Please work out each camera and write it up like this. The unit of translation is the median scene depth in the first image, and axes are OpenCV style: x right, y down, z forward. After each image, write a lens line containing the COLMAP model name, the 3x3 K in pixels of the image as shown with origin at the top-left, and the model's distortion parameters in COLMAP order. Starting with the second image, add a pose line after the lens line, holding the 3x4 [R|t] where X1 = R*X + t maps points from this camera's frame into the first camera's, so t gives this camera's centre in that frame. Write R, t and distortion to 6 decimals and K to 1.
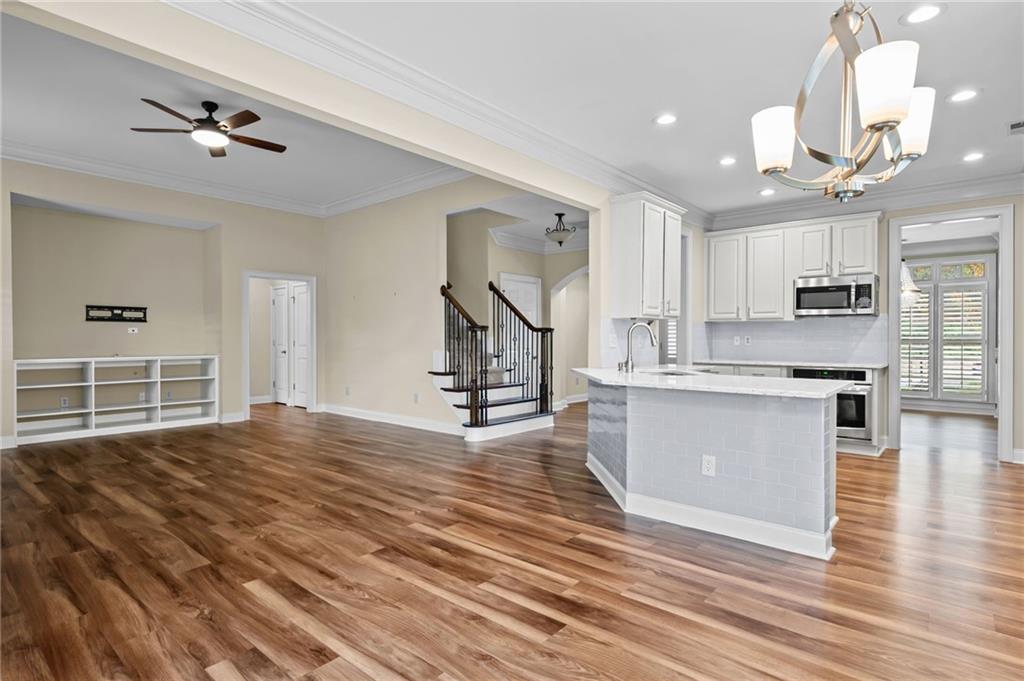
lens RADIAL K [[524.8, 0, 514.8], [0, 524.8, 343.0], [0, 0, 1]] dist [-0.000588, 0.000439]
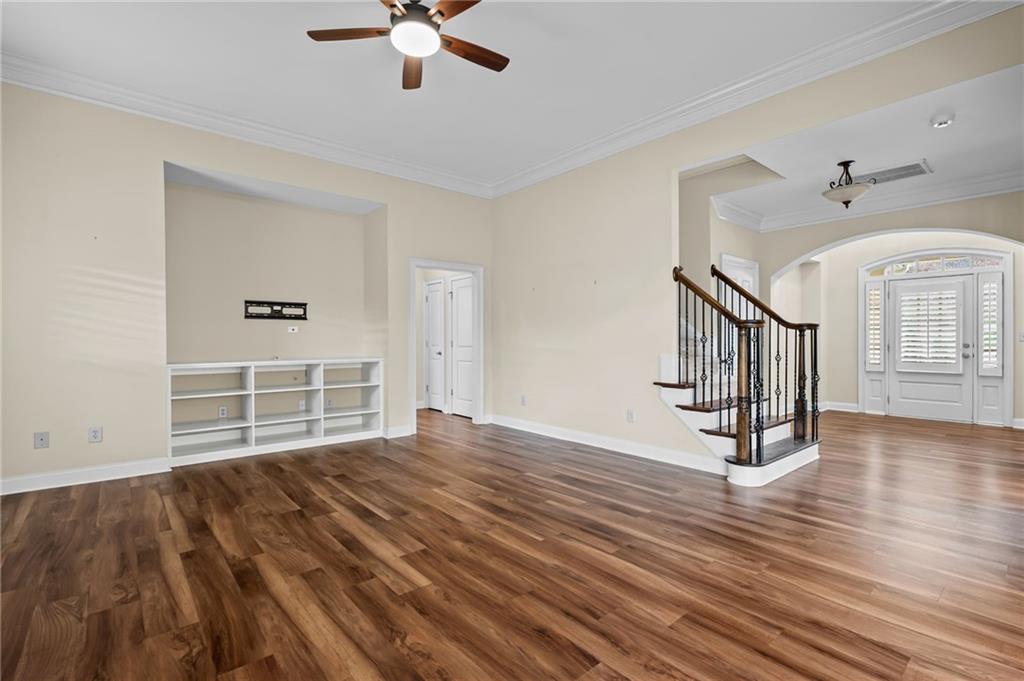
lens RADIAL K [[466.8, 0, 512.0], [0, 466.8, 340.5], [0, 0, 1]] dist [-0.000262, 0.000031]
pose [[0.987712, -0.000617, -0.156284, -0.258525], [-0.000079, 0.999990, -0.004450, -0.002162], [0.156286, 0.004408, 0.987702, 0.304152]]
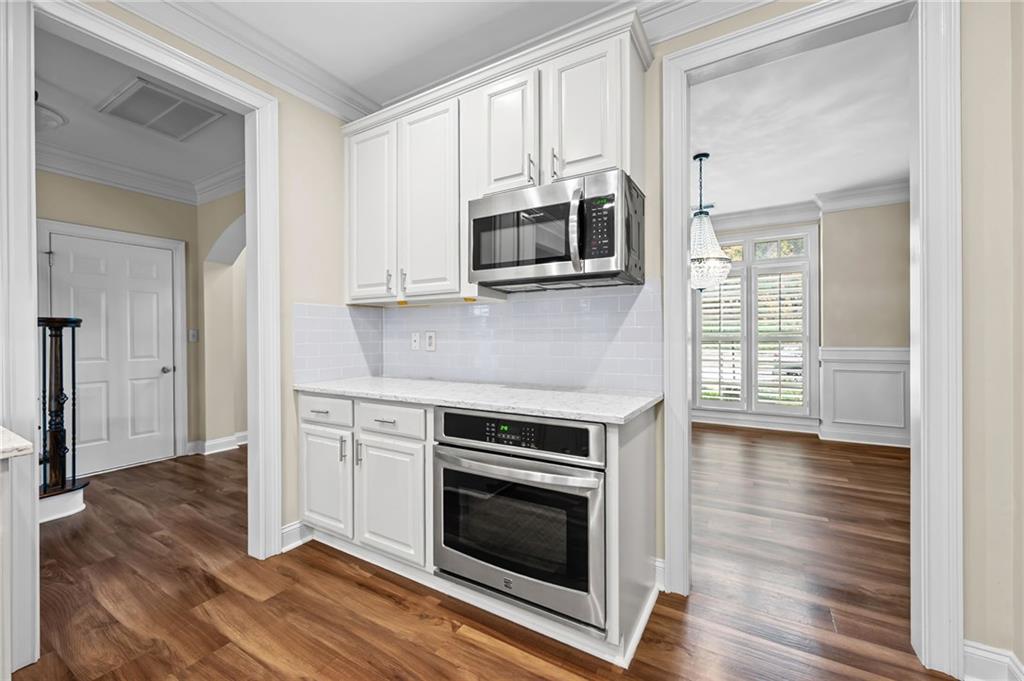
lens RADIAL K [[414.1, 0, 512.0], [0, 414.1, 340.5], [0, 0, 1]] dist [-0.031202, -0.000021]
pose [[0.986554, -0.007097, 0.163283, 0.450289], [0.006805, 0.999974, 0.002348, -0.005862], [-0.163296, -0.001205, 0.986576, 0.580606]]
